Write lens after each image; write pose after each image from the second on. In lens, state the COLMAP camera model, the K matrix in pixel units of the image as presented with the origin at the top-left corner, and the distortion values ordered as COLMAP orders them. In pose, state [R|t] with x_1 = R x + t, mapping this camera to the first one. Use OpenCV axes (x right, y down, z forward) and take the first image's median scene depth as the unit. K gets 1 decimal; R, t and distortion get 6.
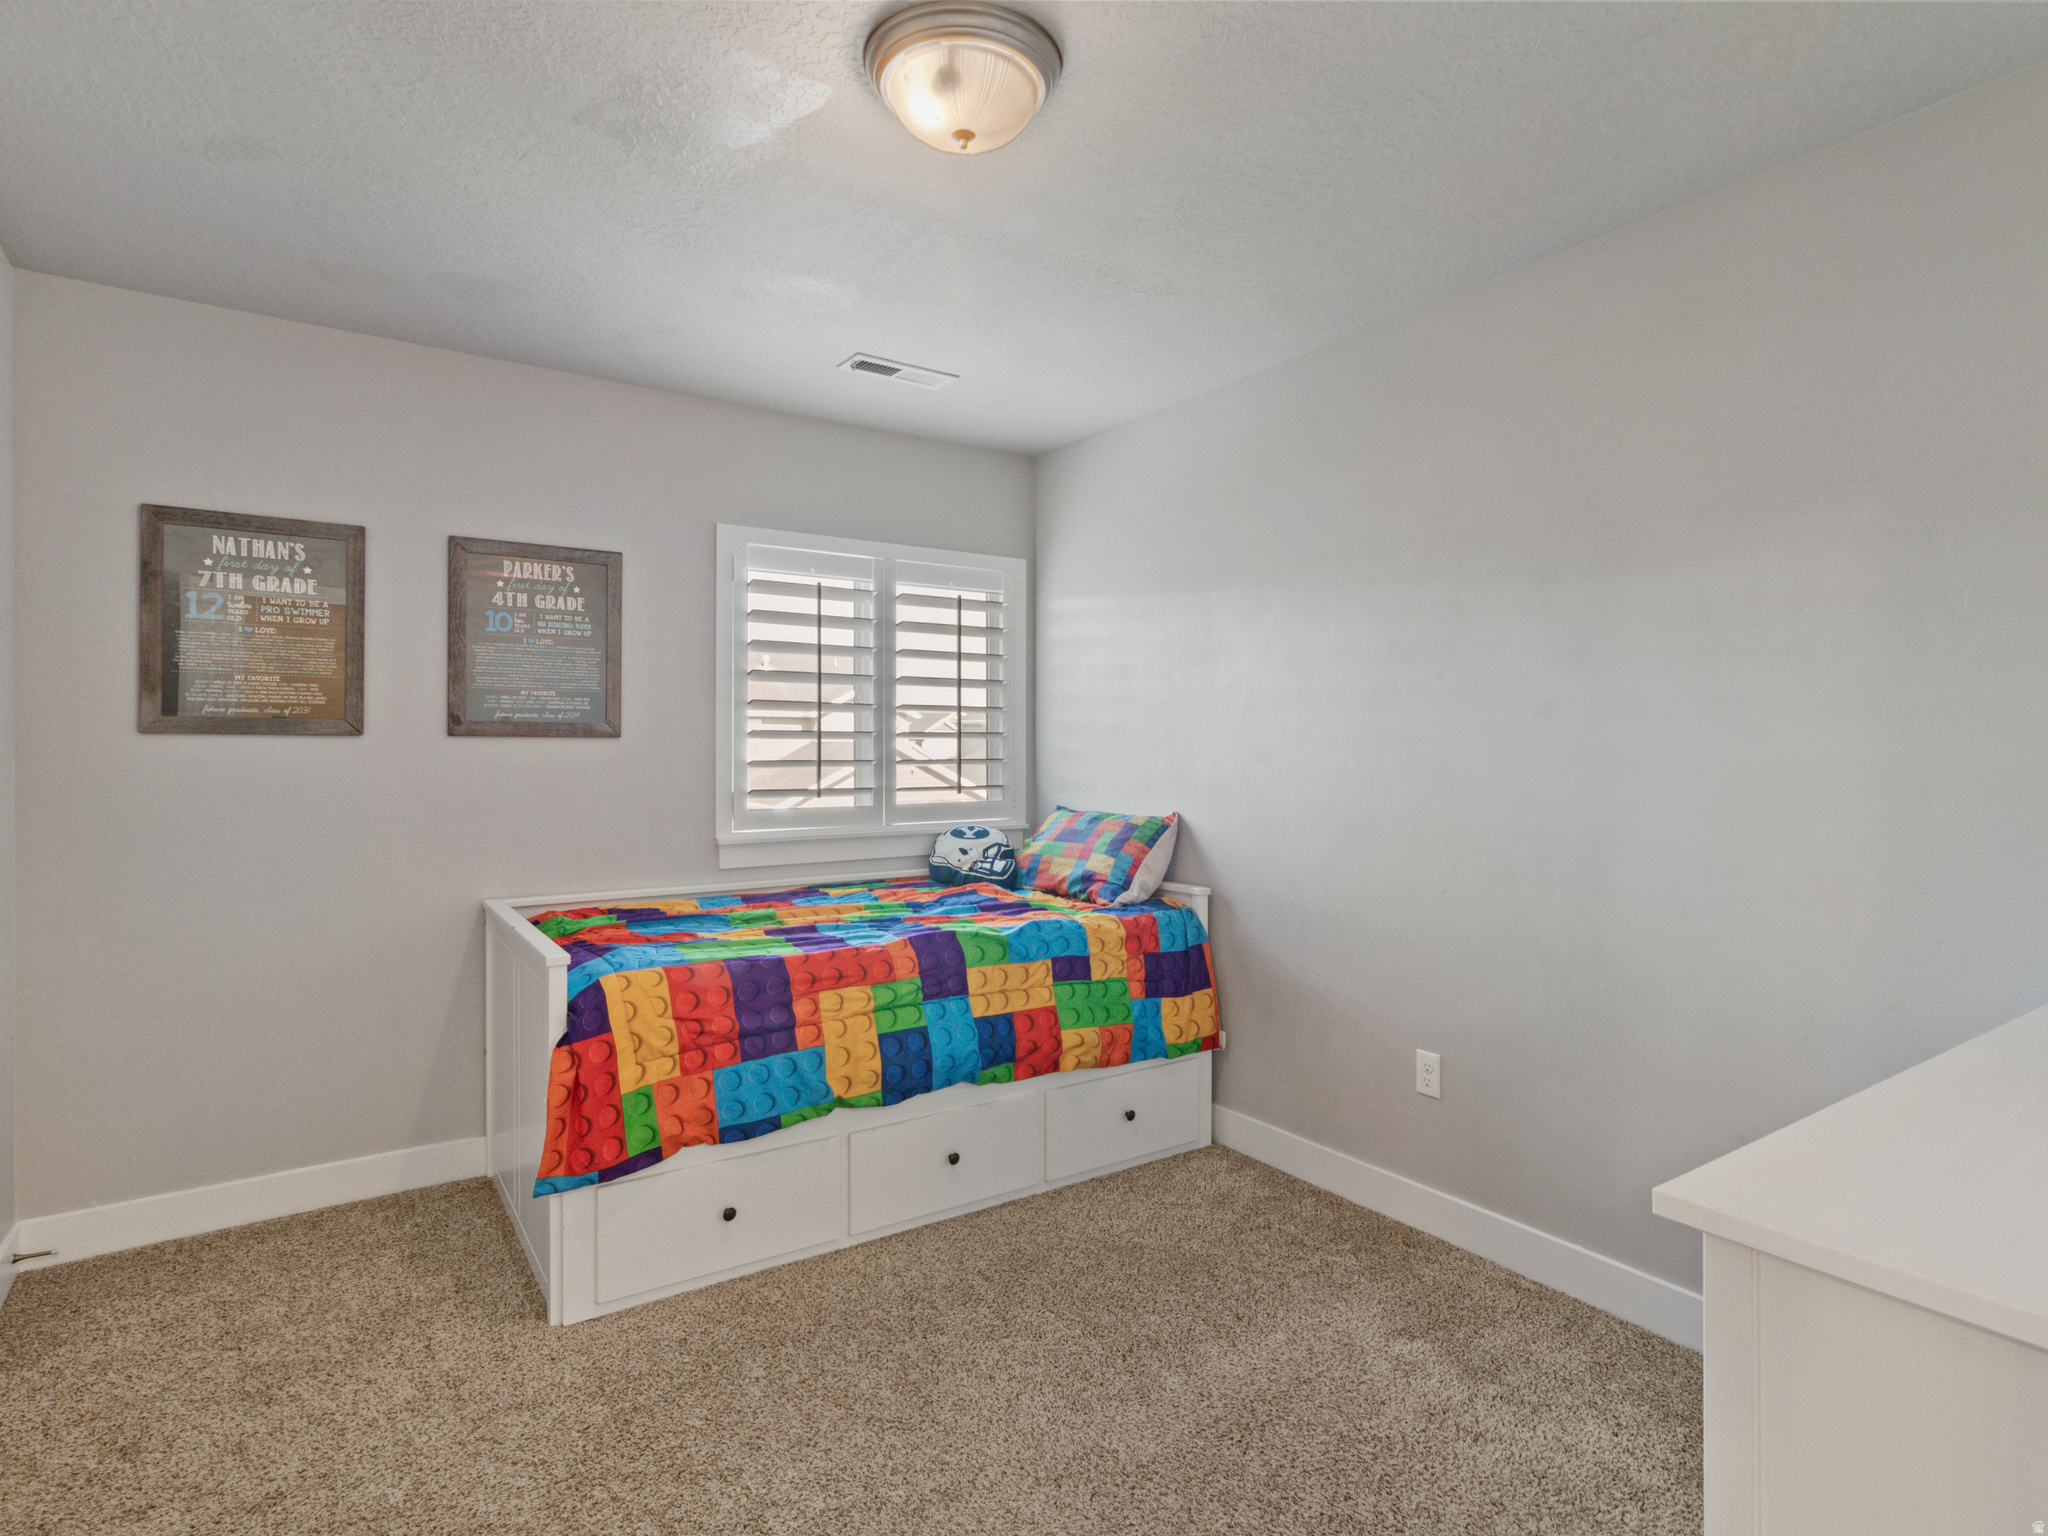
lens RADIAL K [[1074.8, 0, 1028.7], [0, 1074.8, 760.3], [0, 0, 1]] dist [0.002495, 0.001956]
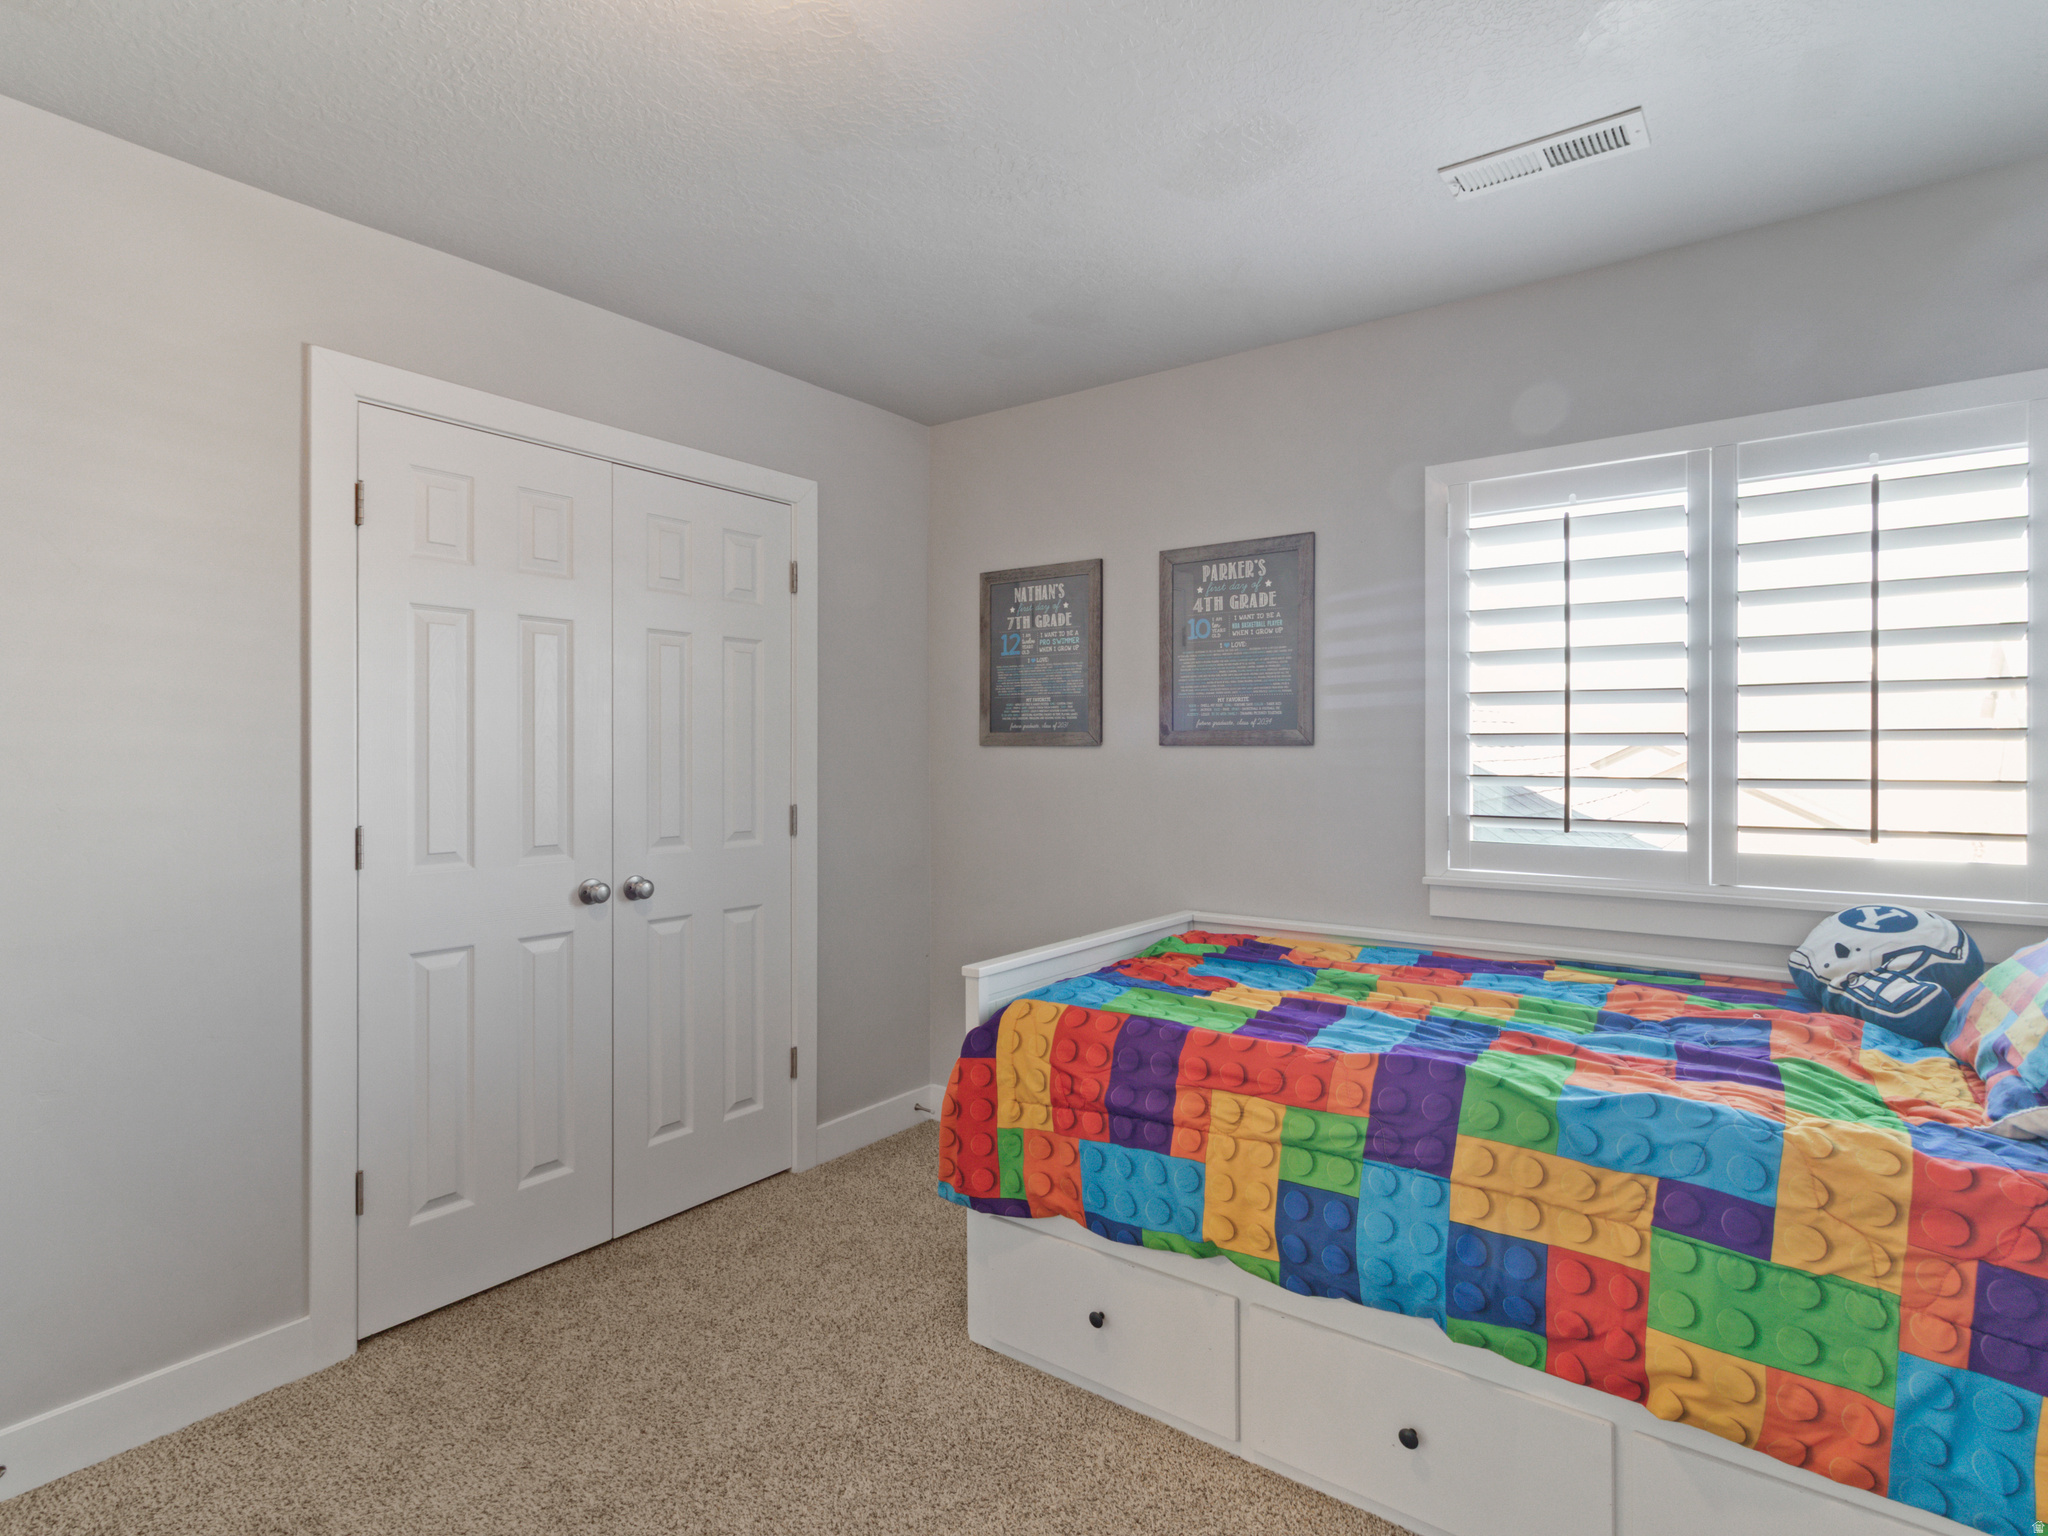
lens RADIAL K [[1074.8, 0, 1028.7], [0, 1074.8, 760.3], [0, 0, 1]] dist [0.002495, 0.001956]
pose [[0.330804, 0.006174, -0.943679, 0.407730], [-0.010900, 0.999937, 0.002721, -0.010396], [0.943637, 0.009386, 0.330850, 0.562444]]
